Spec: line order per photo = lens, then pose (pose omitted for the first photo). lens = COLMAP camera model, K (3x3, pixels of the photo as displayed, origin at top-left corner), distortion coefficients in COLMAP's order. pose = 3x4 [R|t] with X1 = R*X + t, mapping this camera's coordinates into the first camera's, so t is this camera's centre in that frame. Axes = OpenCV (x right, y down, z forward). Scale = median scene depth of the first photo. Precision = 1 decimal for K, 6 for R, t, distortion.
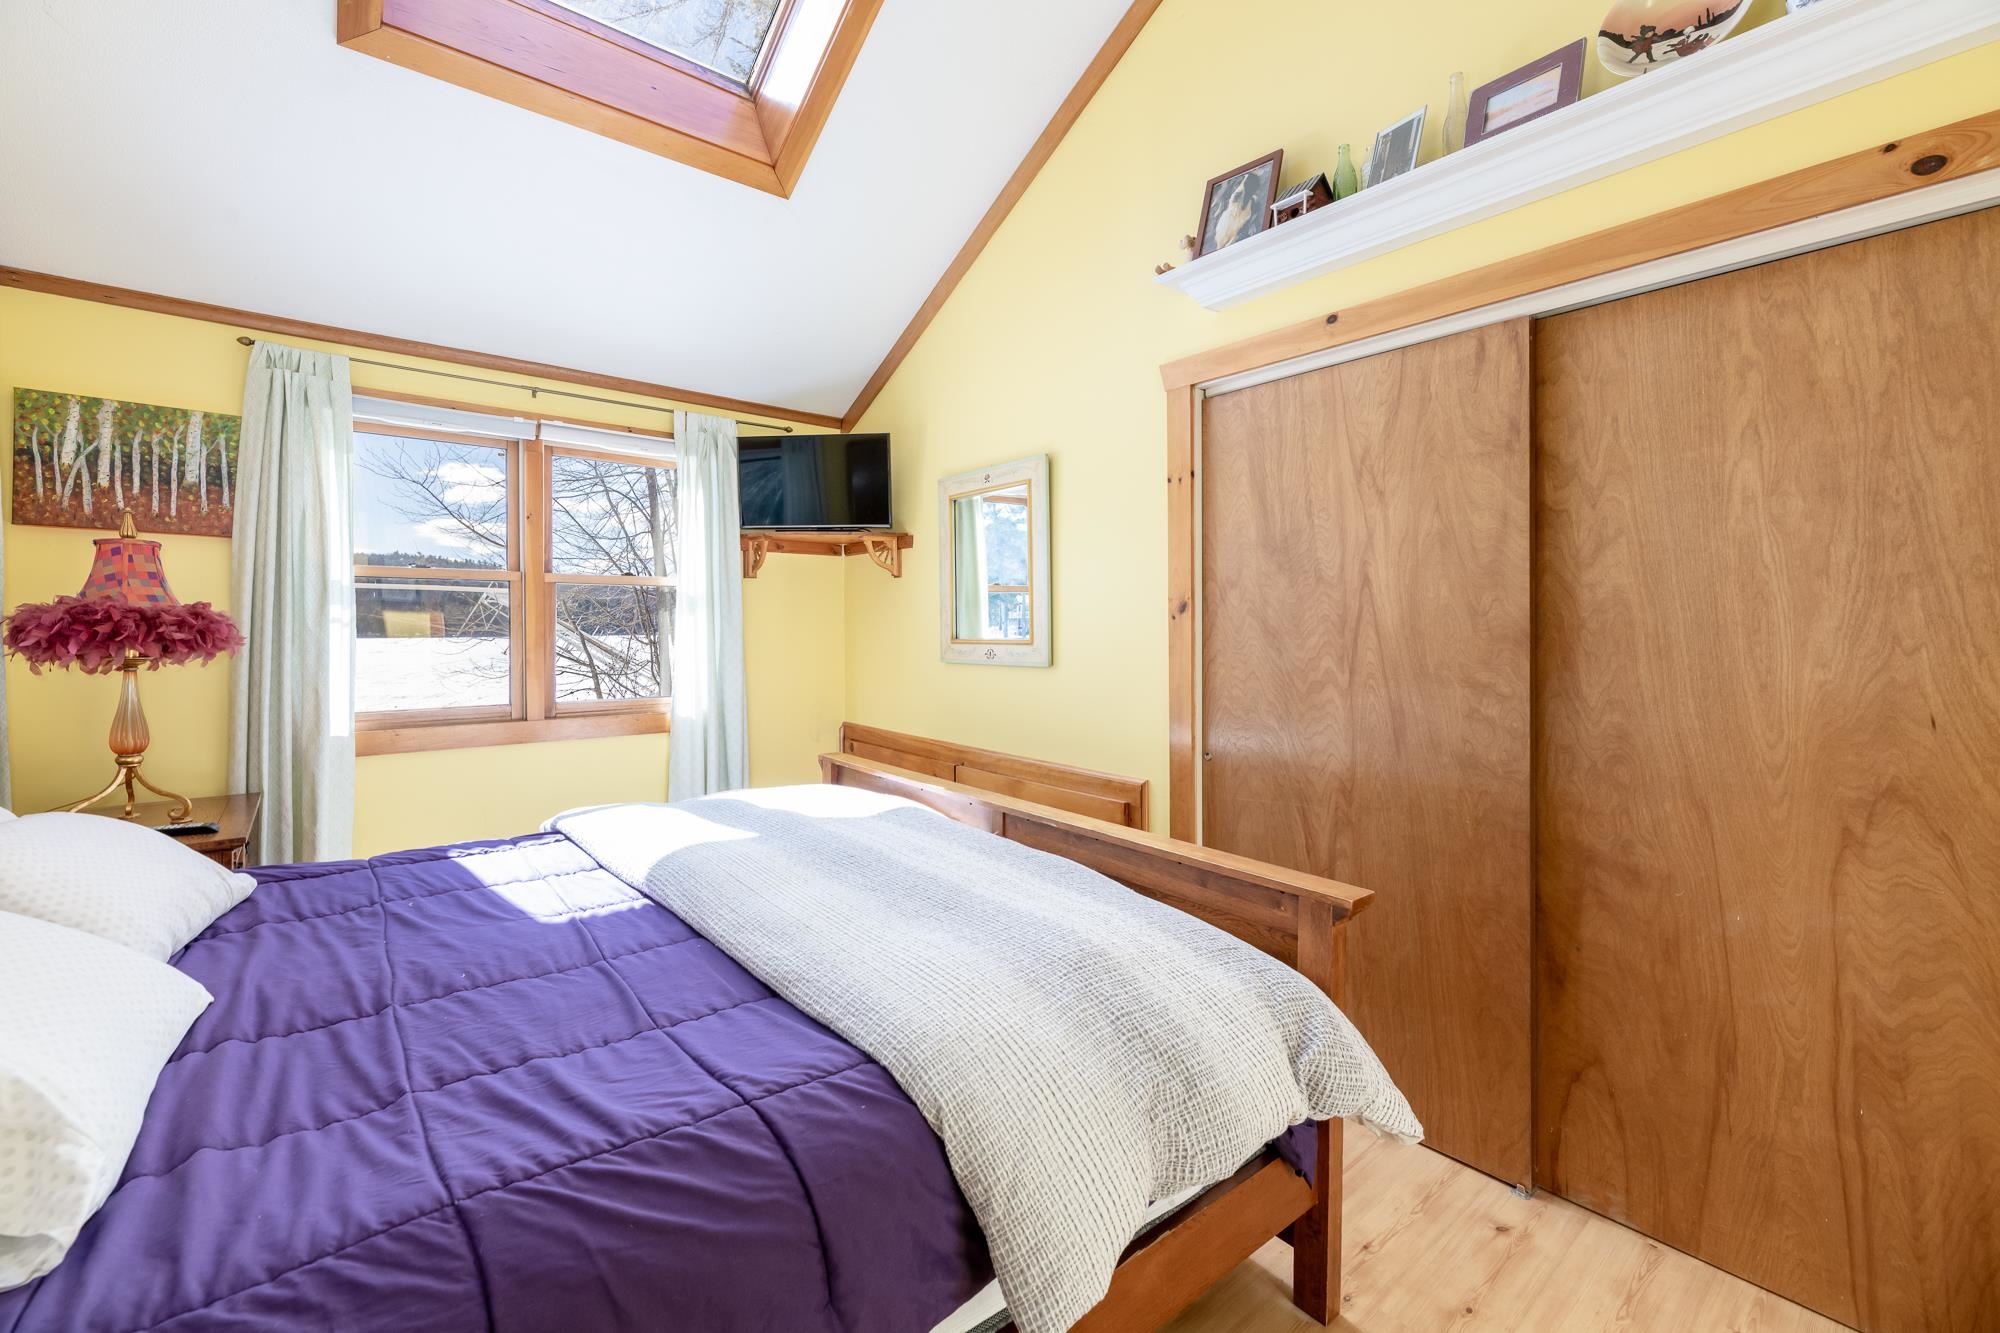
lens RADIAL K [[836.7, 0, 1011.2], [0, 836.7, 645.5], [0, 0, 1]] dist [-0.004252, 0.000263]
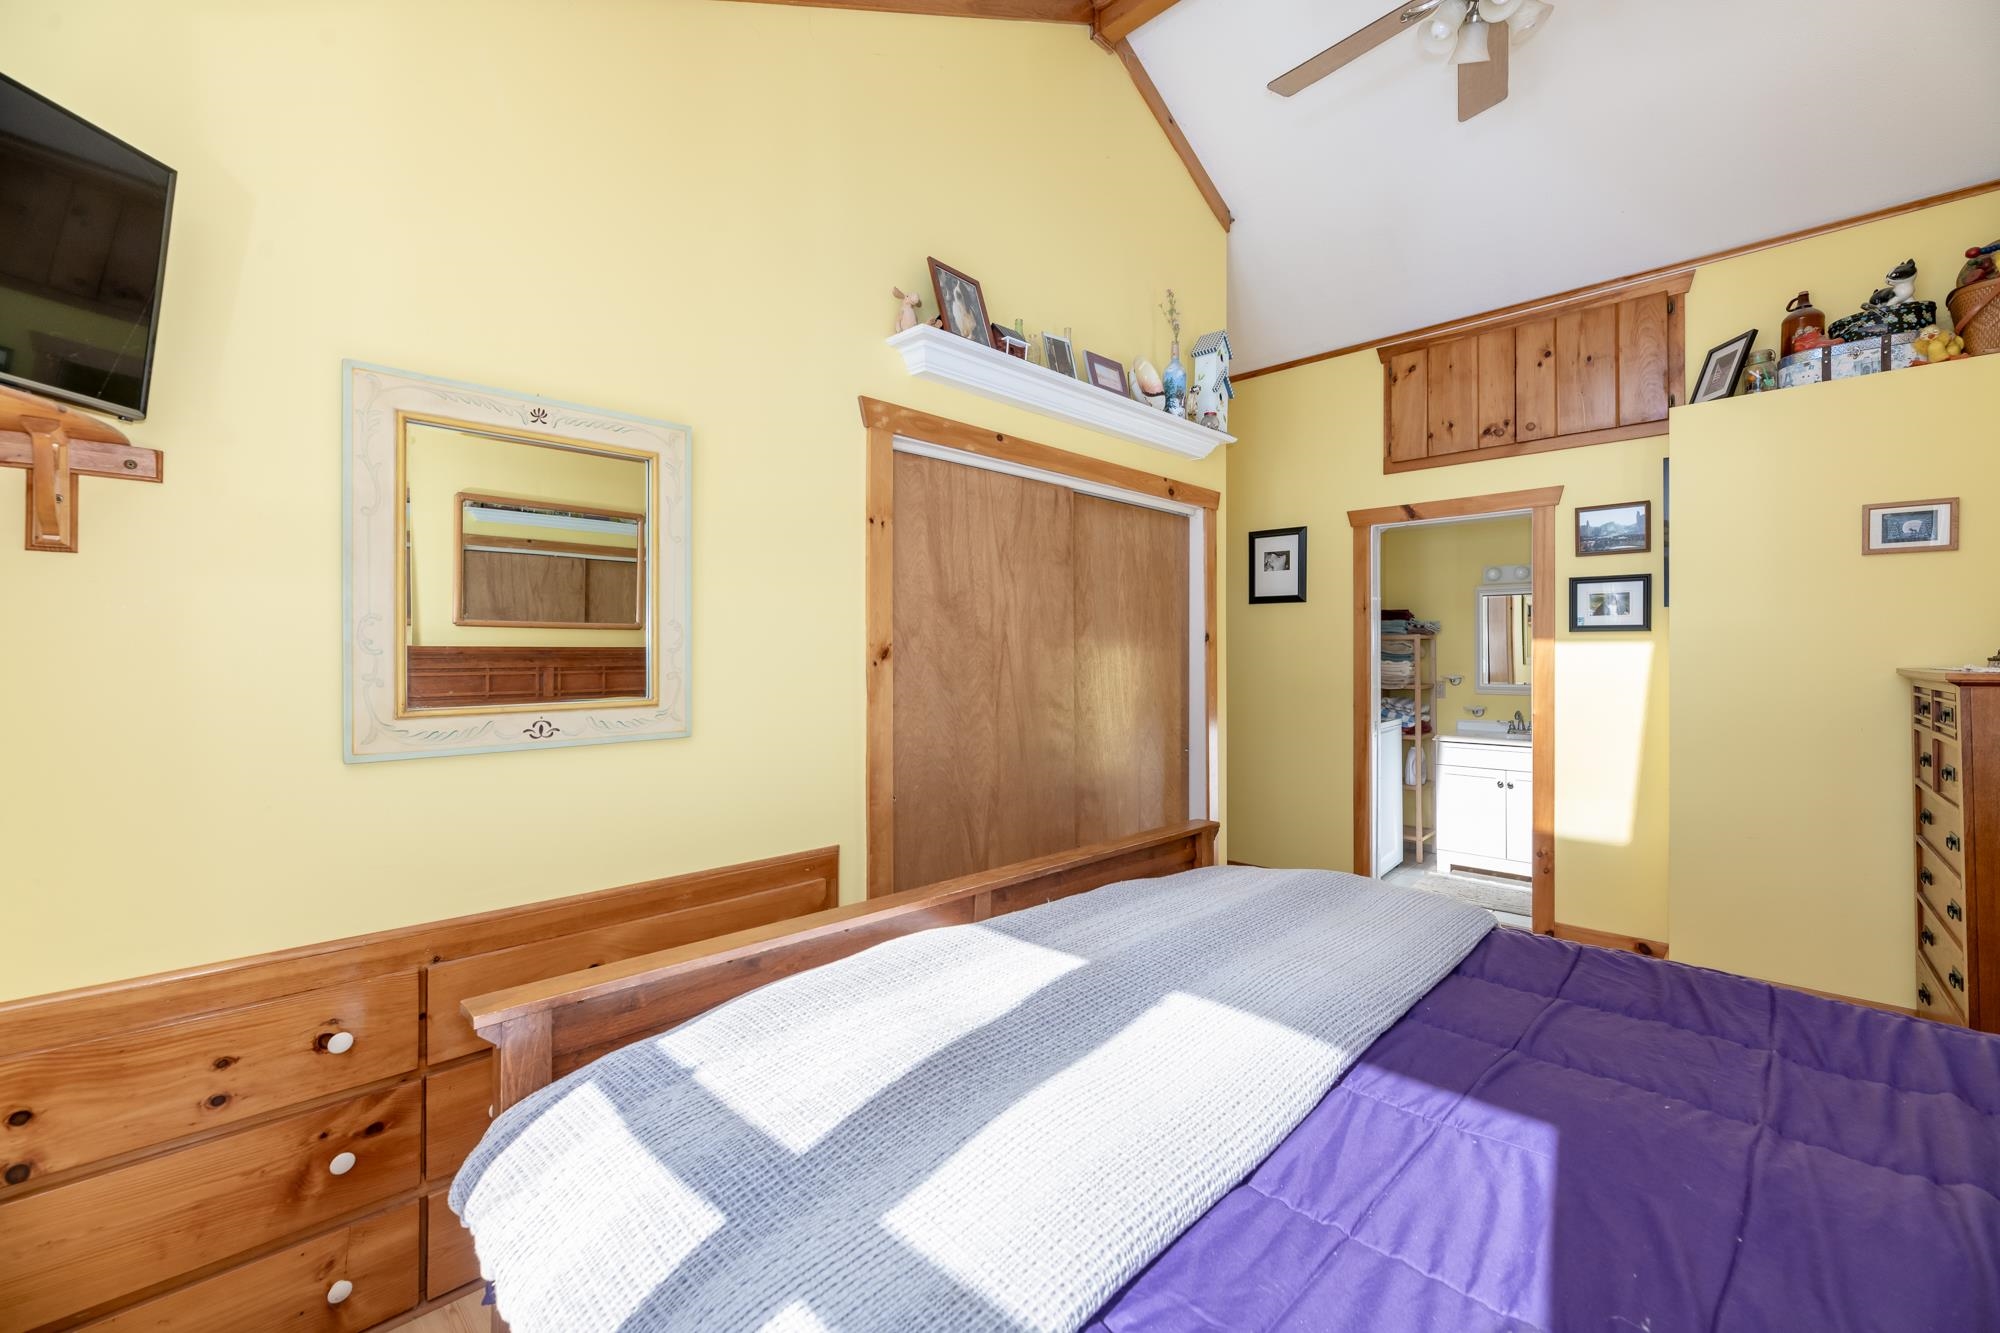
lens RADIAL K [[836.7, 0, 1011.2], [0, 836.7, 645.5], [0, 0, 1]] dist [-0.004252, 0.000263]
pose [[-0.102900, 0.000517, 0.994692, -0.903070], [0.014020, 0.999901, 0.000931, -0.061359], [-0.994593, 0.014041, -0.102897, 1.088390]]
